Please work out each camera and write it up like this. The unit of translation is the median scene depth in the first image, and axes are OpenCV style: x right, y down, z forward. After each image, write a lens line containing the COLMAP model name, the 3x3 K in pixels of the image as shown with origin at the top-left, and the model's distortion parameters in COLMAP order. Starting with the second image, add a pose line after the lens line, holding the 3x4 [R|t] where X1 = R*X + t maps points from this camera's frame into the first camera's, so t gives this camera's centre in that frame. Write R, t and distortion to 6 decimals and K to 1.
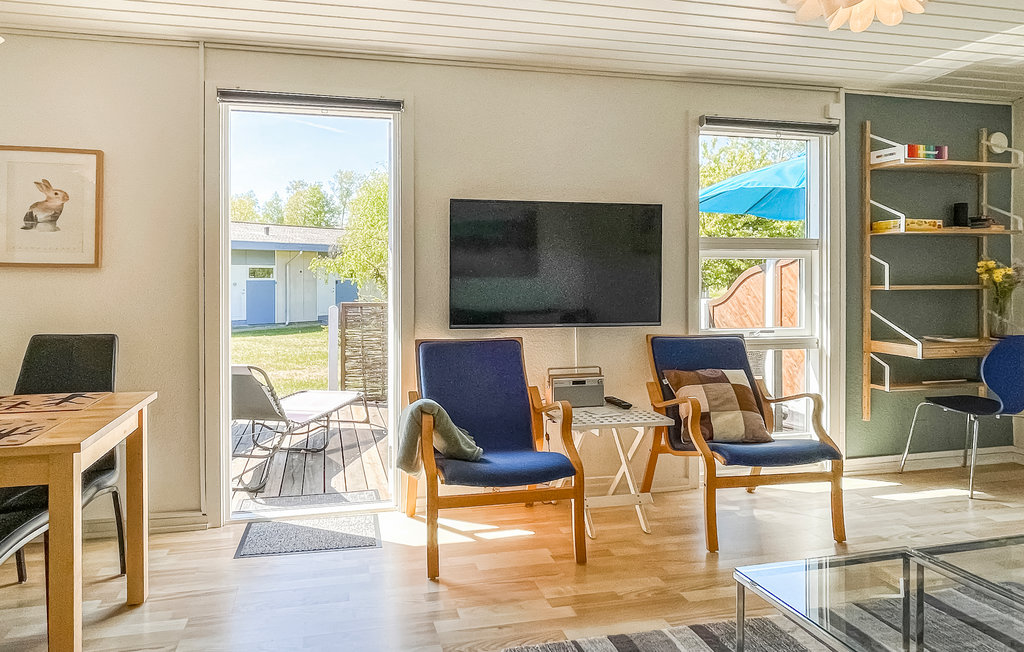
lens RADIAL K [[616.0, 0, 467.8], [0, 616.0, 276.4], [0, 0, 1]] dist [0.006098, -0.006621]
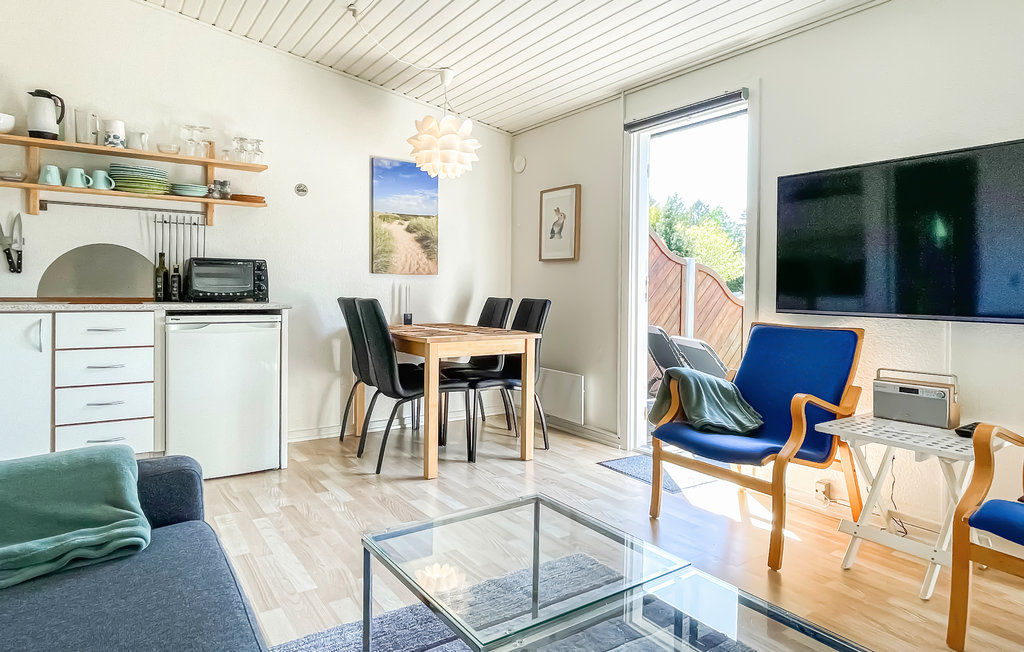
lens RADIAL K [[616.0, 0, 525.1], [0, 616.0, 297.8], [0, 0, 1]] dist [0.006098, -0.006621]
pose [[0.369102, 0.020461, -0.929164, 0.669313], [-0.005213, 0.999787, 0.019945, 0.042067], [0.929374, -0.002518, 0.369131, 0.259510]]
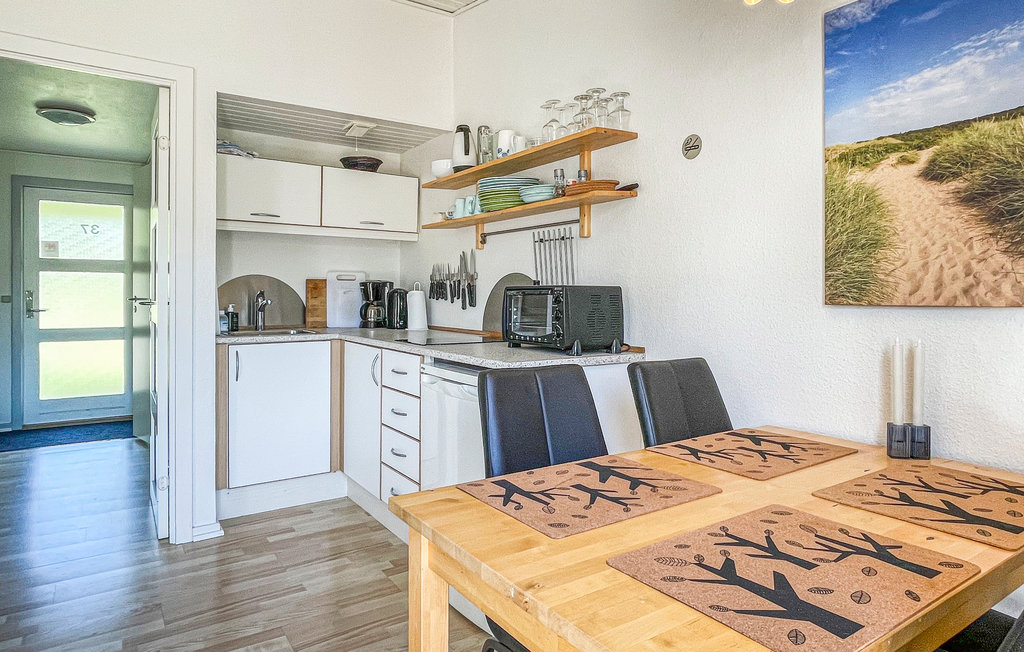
lens RADIAL K [[616.0, 0, 517.2], [0, 616.0, 299.2], [0, 0, 1]] dist [0.006098, -0.006621]
pose [[-0.933972, 0.004556, -0.357316, -0.216469], [0.004234, 0.999990, 0.001685, 0.012180], [0.357320, 0.000061, -0.933982, 0.819899]]
